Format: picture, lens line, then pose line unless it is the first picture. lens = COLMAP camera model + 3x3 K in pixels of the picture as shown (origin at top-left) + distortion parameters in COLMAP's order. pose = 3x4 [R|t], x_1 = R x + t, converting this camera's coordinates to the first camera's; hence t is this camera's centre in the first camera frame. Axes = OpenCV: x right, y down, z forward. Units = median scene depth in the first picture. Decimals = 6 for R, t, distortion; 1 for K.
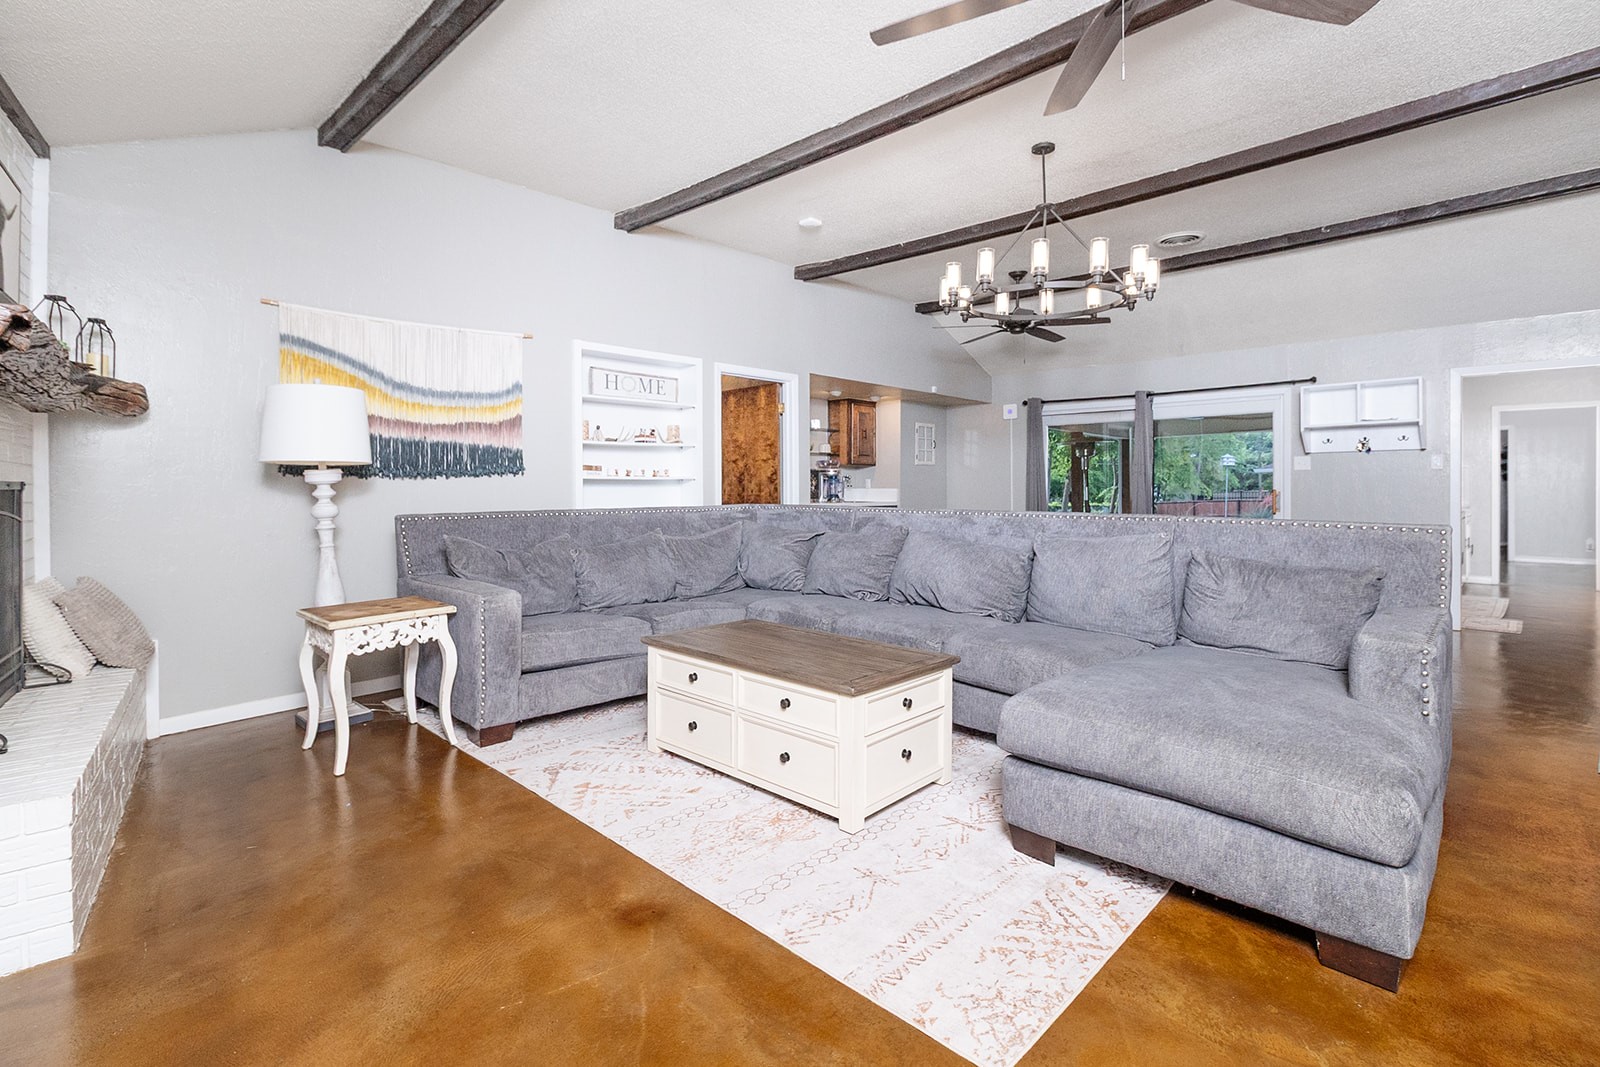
lens RADIAL K [[766.5, 0, 793.4], [0, 766.5, 483.7], [0, 0, 1]] dist [-0.001311, 0.000068]
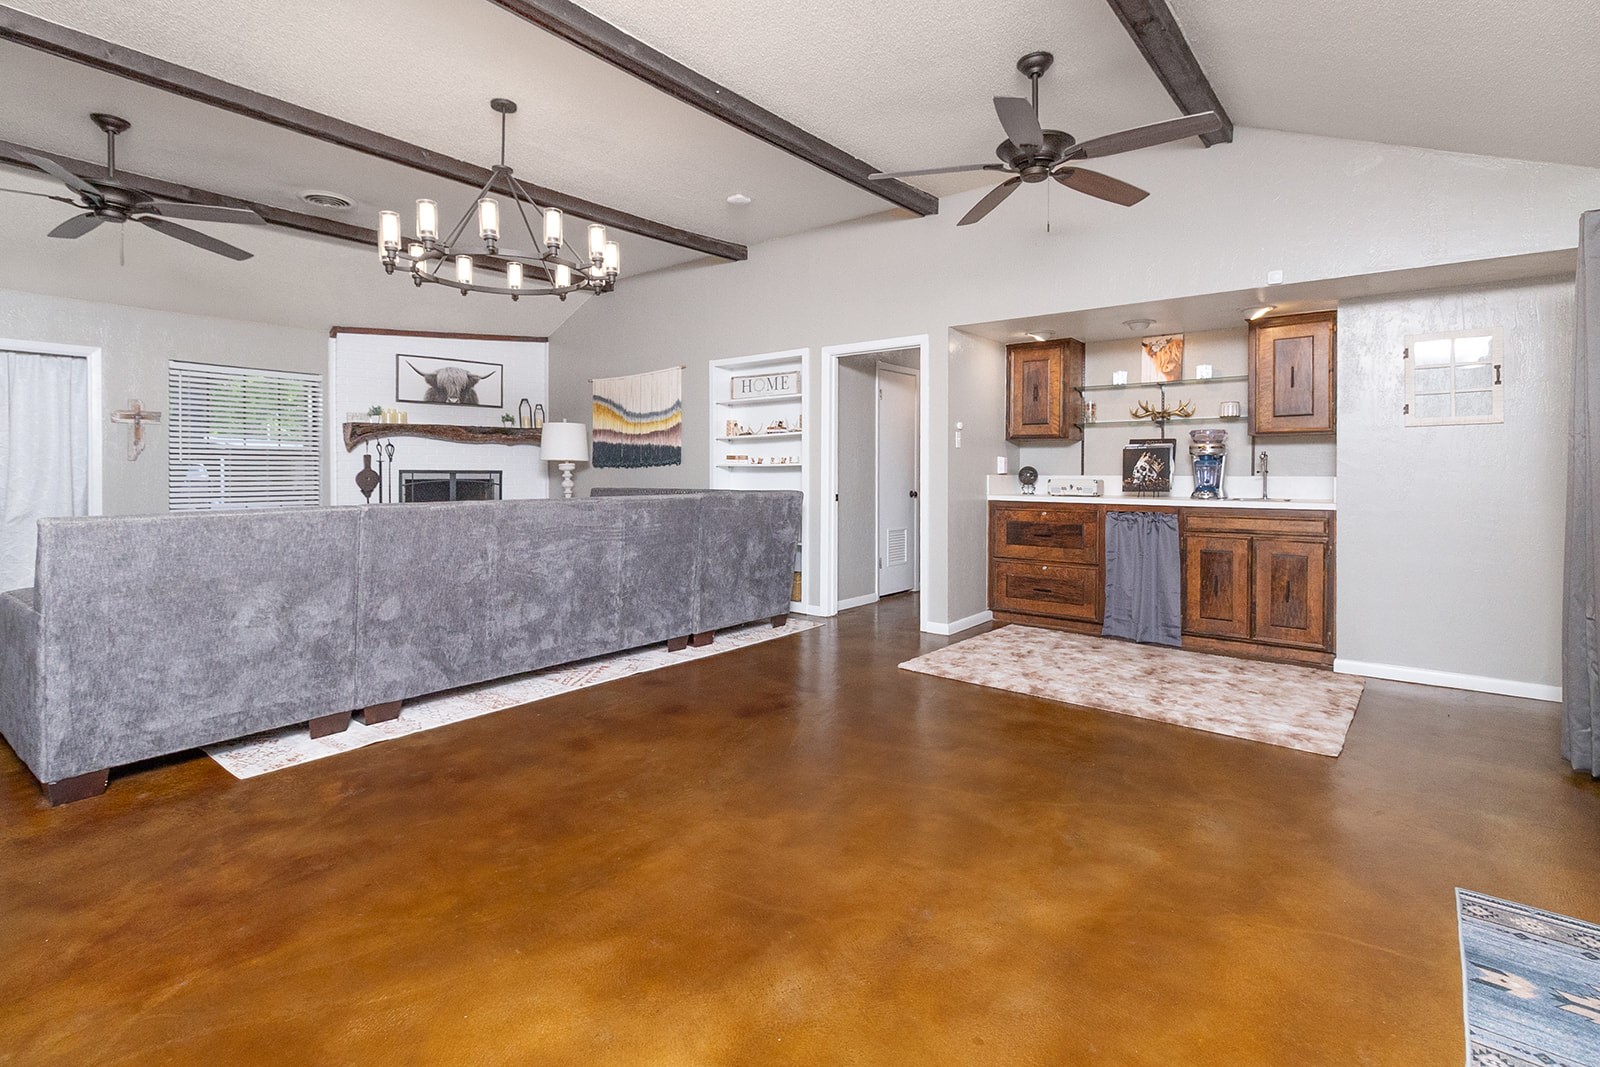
lens RADIAL K [[766.5, 0, 793.4], [0, 766.5, 483.7], [0, 0, 1]] dist [-0.001311, 0.000068]
pose [[0.084536, 0.013784, -0.996325, 1.181911], [0.001465, 0.999902, 0.013958, 0.005900], [0.996419, -0.002639, 0.084507, 1.168251]]
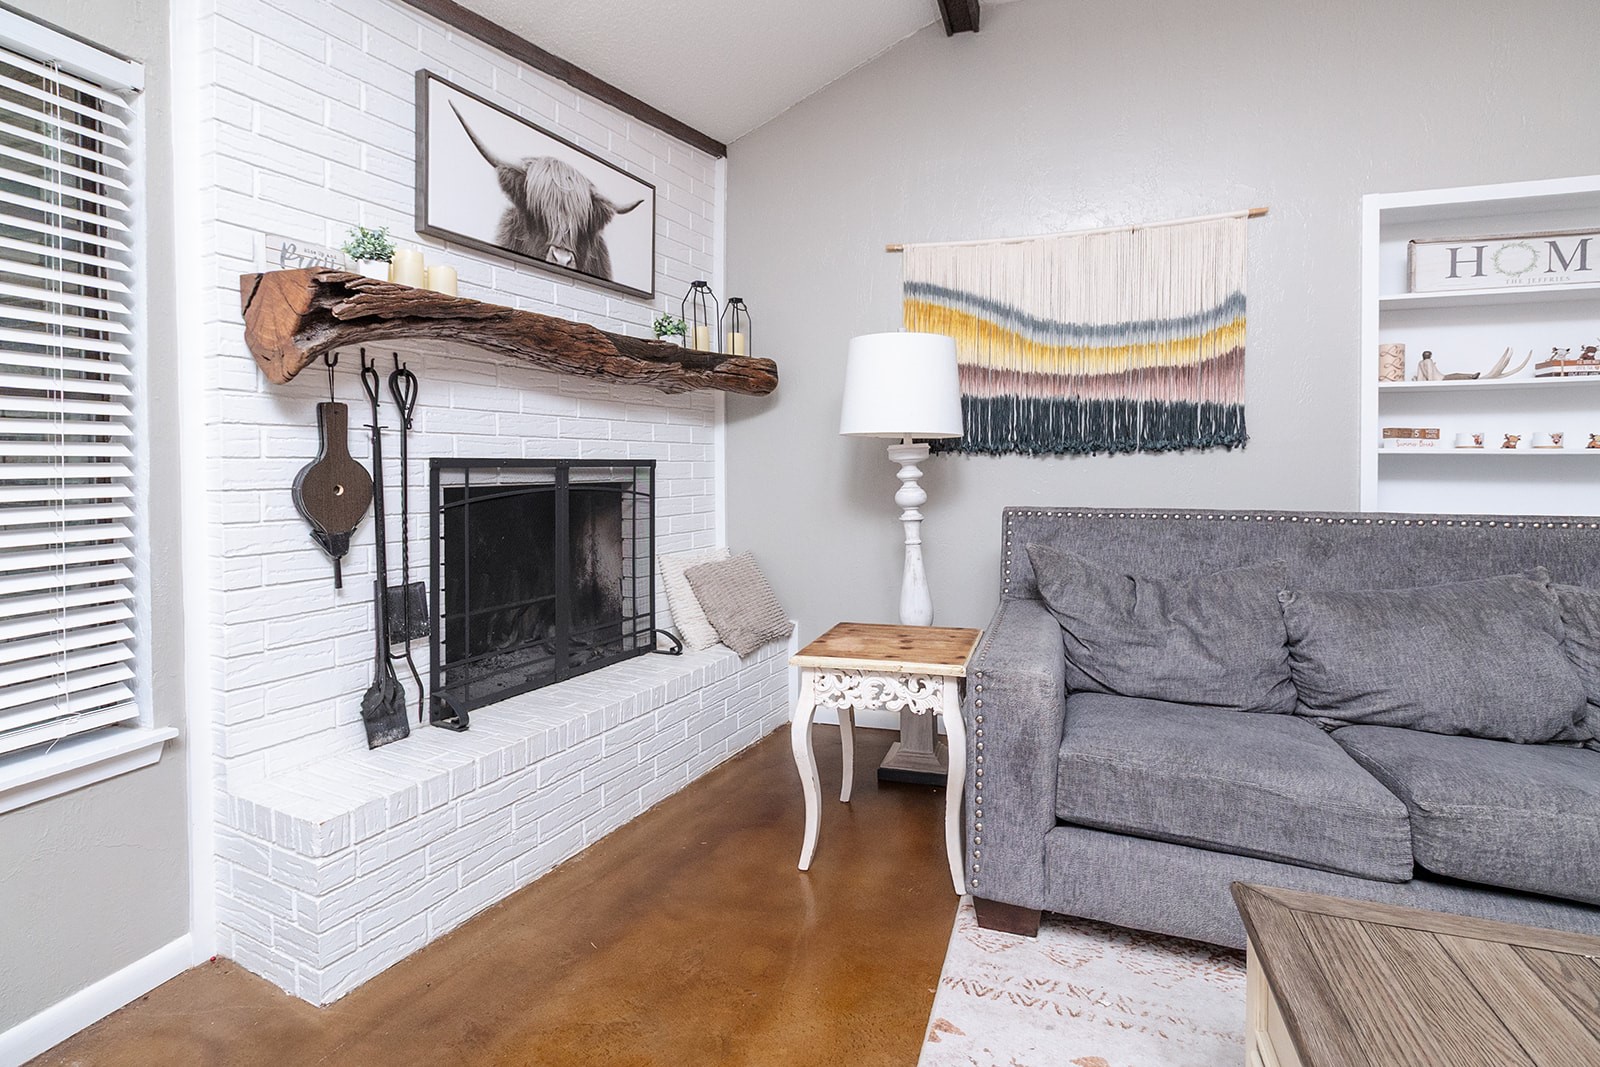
lens RADIAL K [[765.8, 0, 808.5], [0, 765.8, 469.7], [0, 0, 1]] dist [0.003906, 0.000955]
pose [[0.445945, 0.011121, -0.894991, 0.029908], [-0.002412, 0.999934, 0.011224, -0.000800], [0.895057, -0.002847, 0.445943, 0.463341]]
